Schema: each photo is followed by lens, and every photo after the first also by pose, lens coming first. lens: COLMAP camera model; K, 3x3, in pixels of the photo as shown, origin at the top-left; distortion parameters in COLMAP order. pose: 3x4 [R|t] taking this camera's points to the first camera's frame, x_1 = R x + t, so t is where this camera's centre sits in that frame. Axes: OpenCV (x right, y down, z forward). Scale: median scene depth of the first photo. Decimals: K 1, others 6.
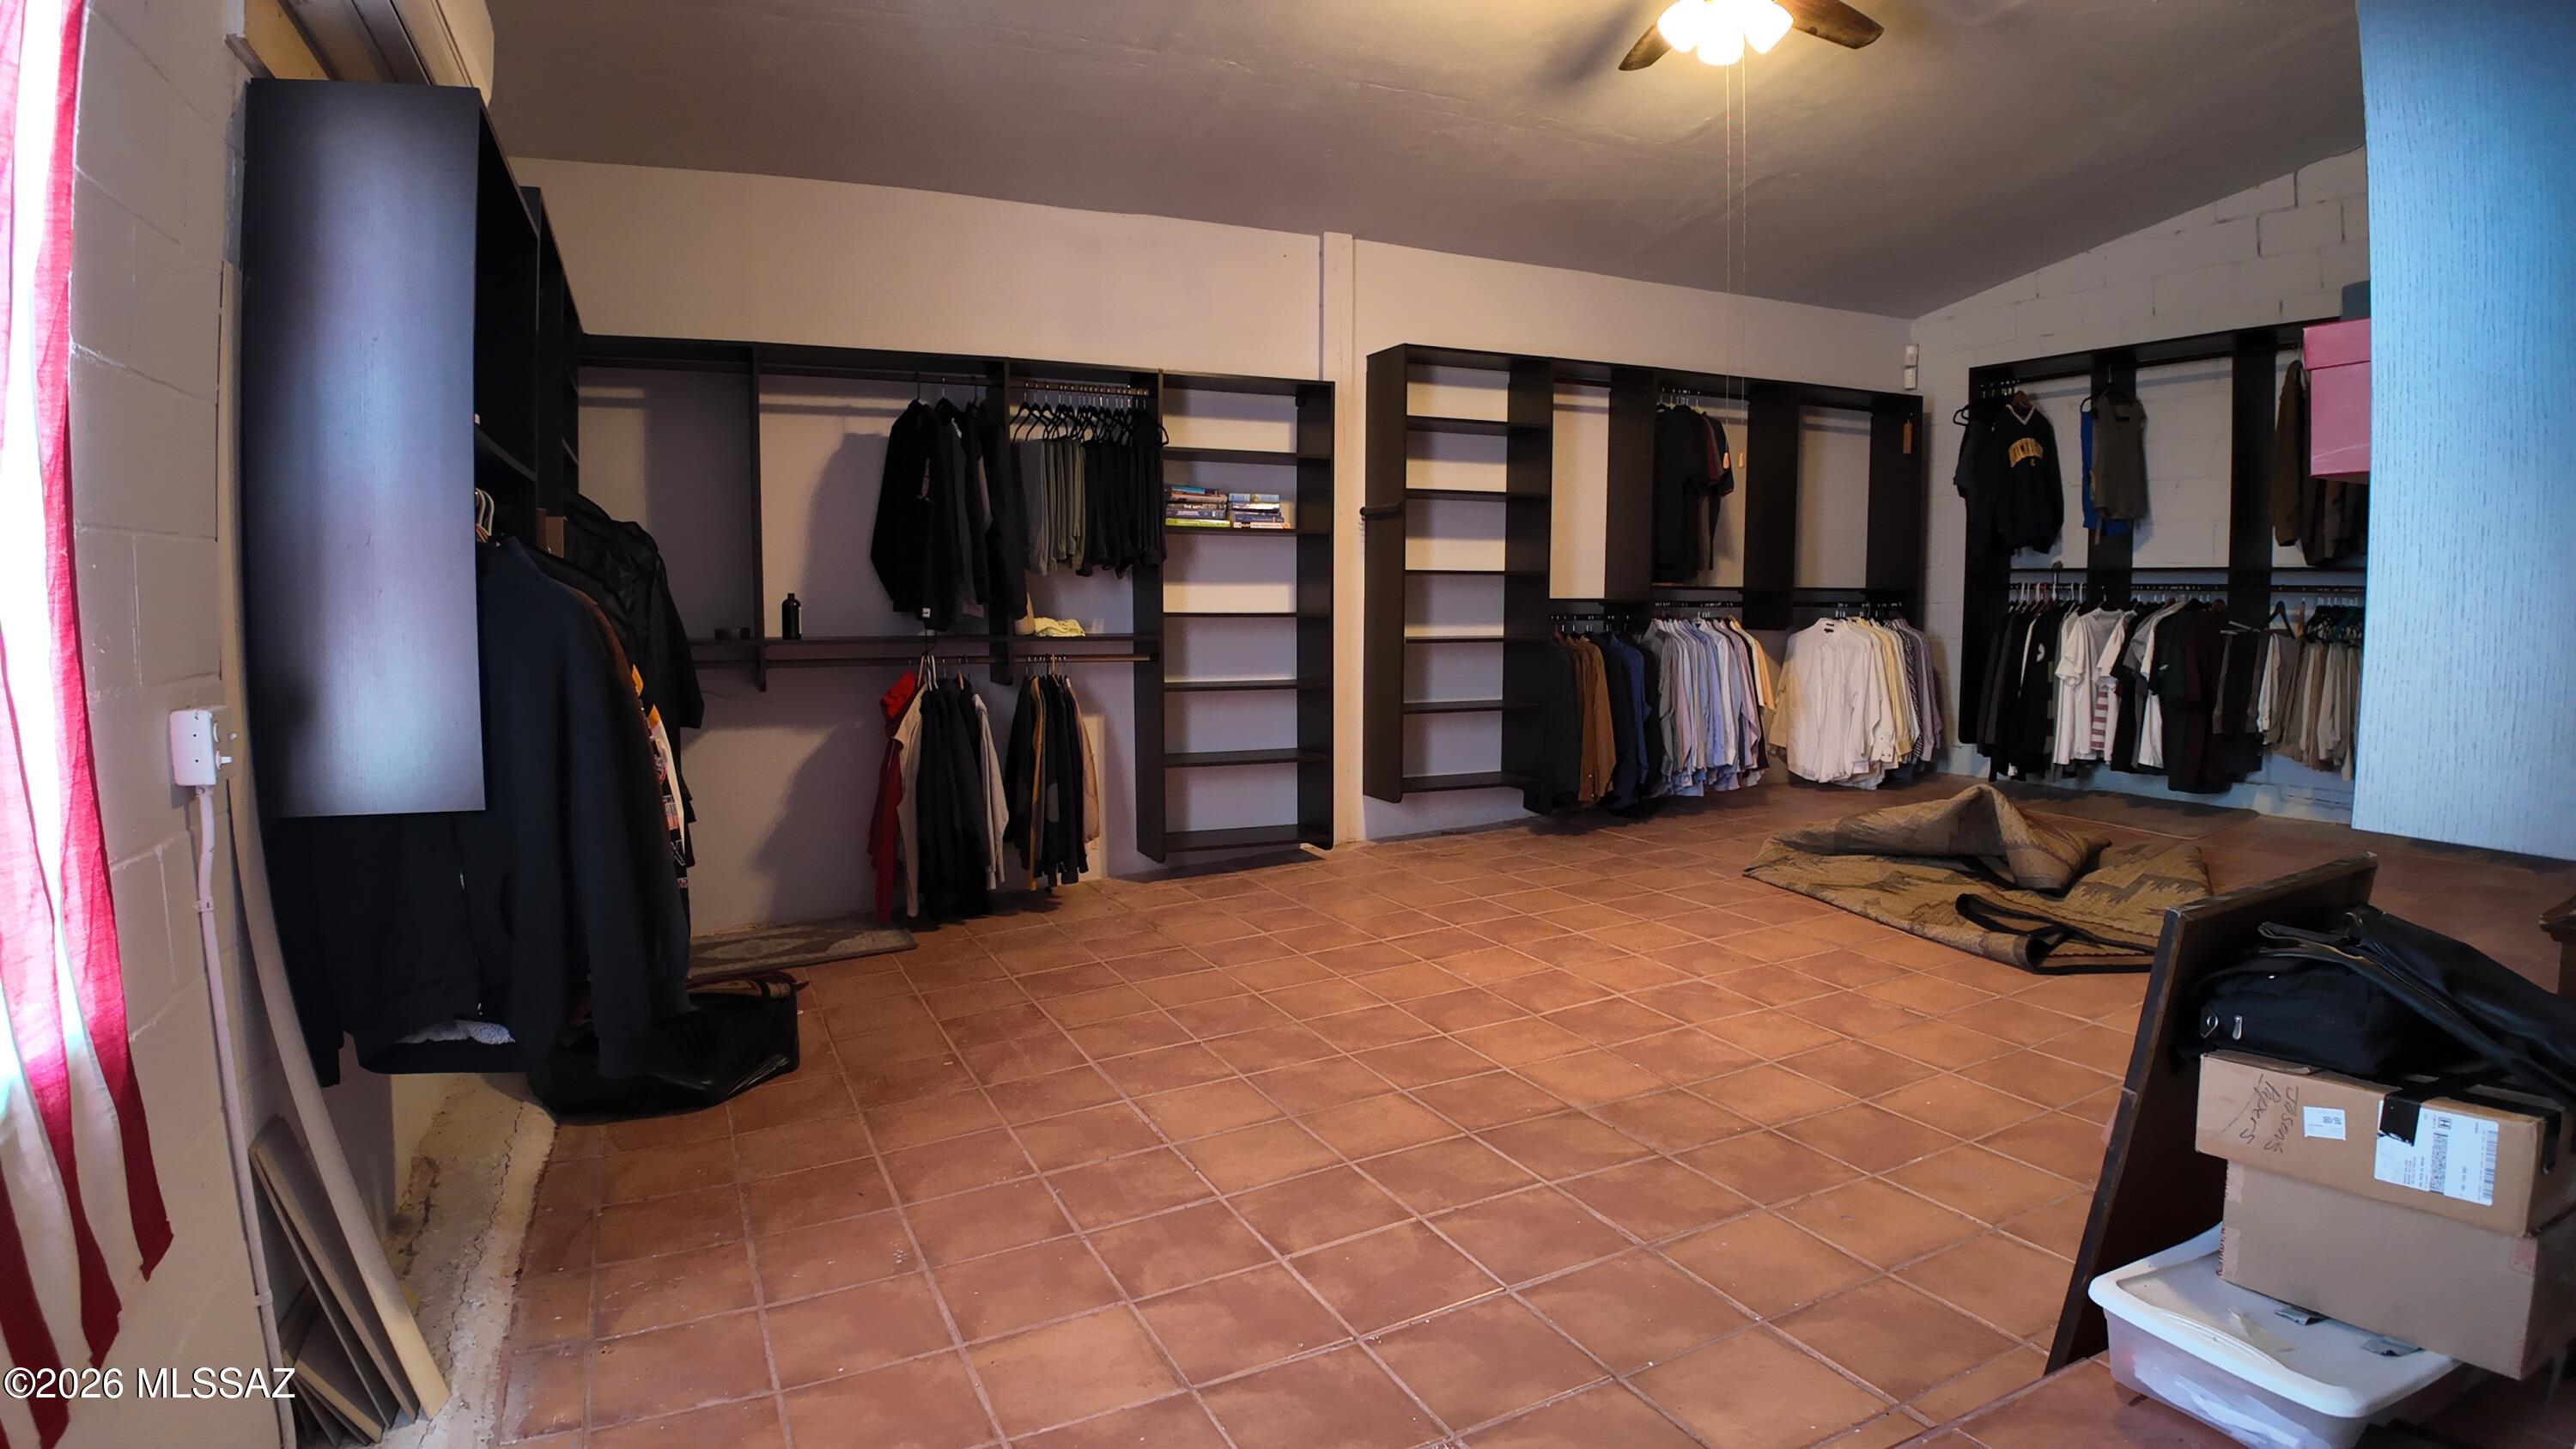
lens RADIAL K [[1364.1, 0, 1288.0], [0, 1364.1, 724.5], [0, 0, 1]] dist [-0.116042, -0.000408]
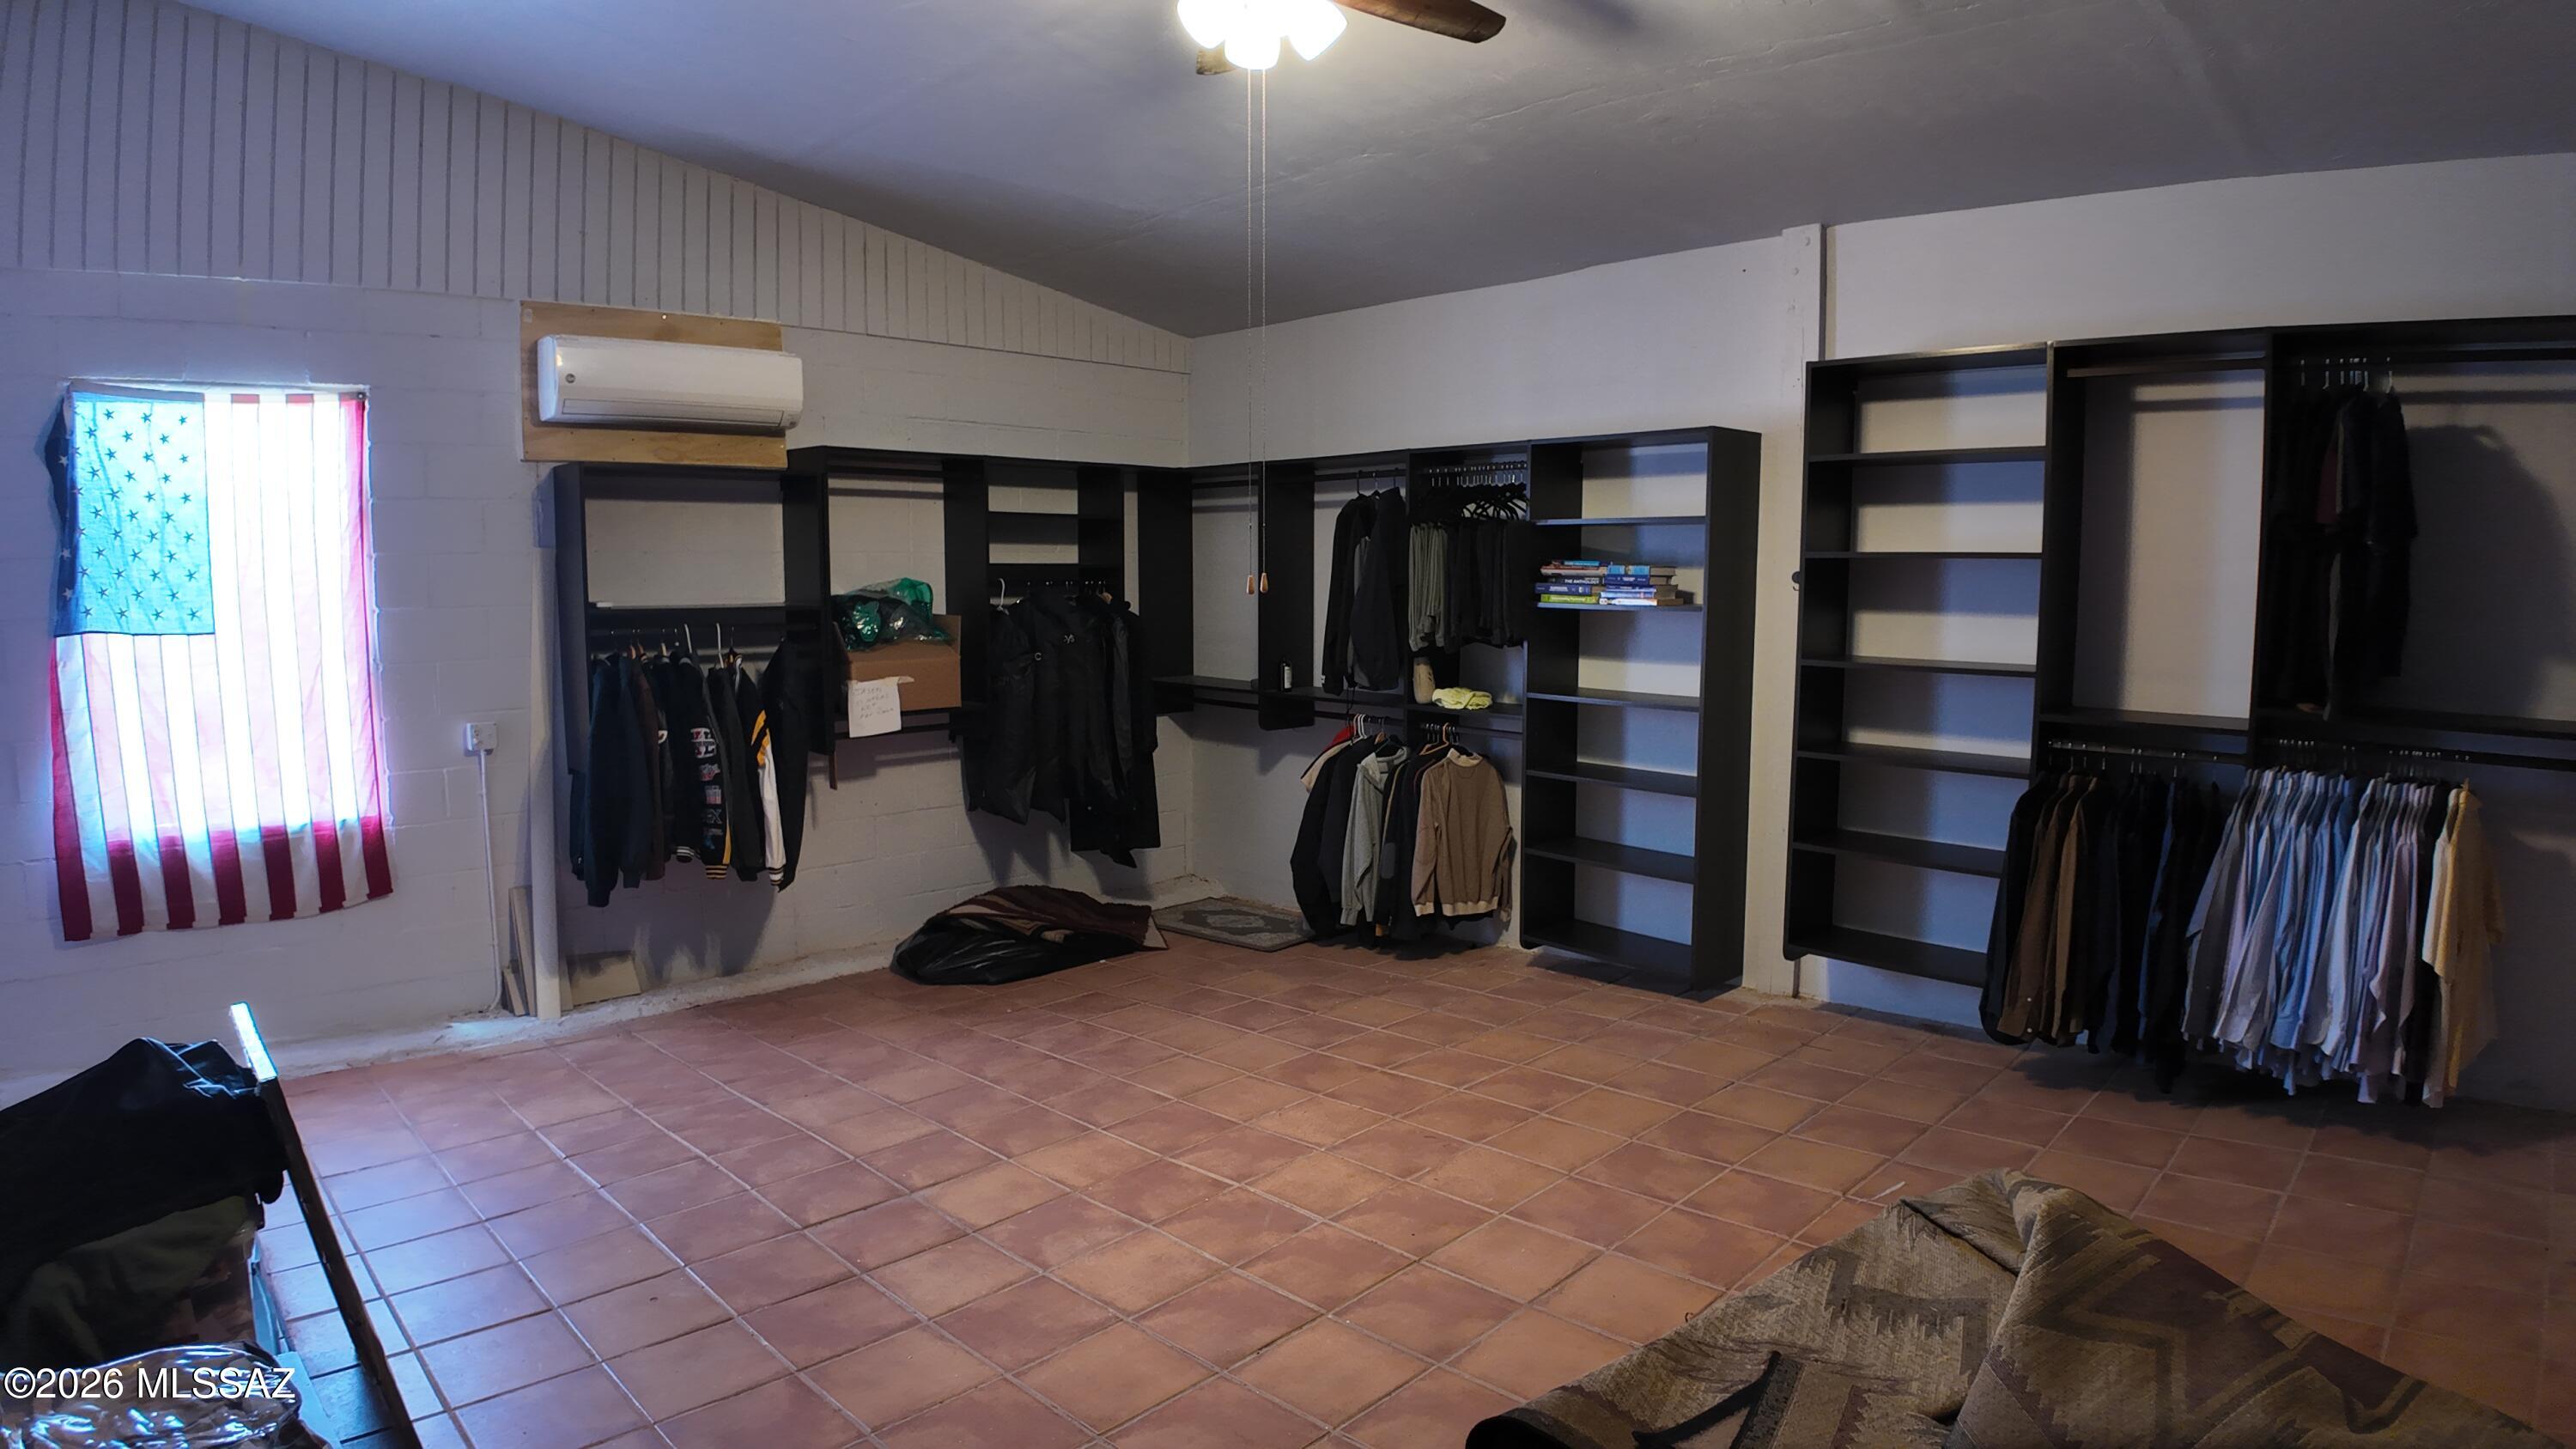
lens RADIAL K [[1364.1, 0, 1288.0], [0, 1364.1, 724.5], [0, 0, 1]] dist [-0.116042, -0.000408]
pose [[0.345207, 0.114845, -0.931473, 0.742744], [-0.081627, 0.992398, 0.092106, -0.132638], [0.934970, 0.044237, 0.351957, 0.493549]]
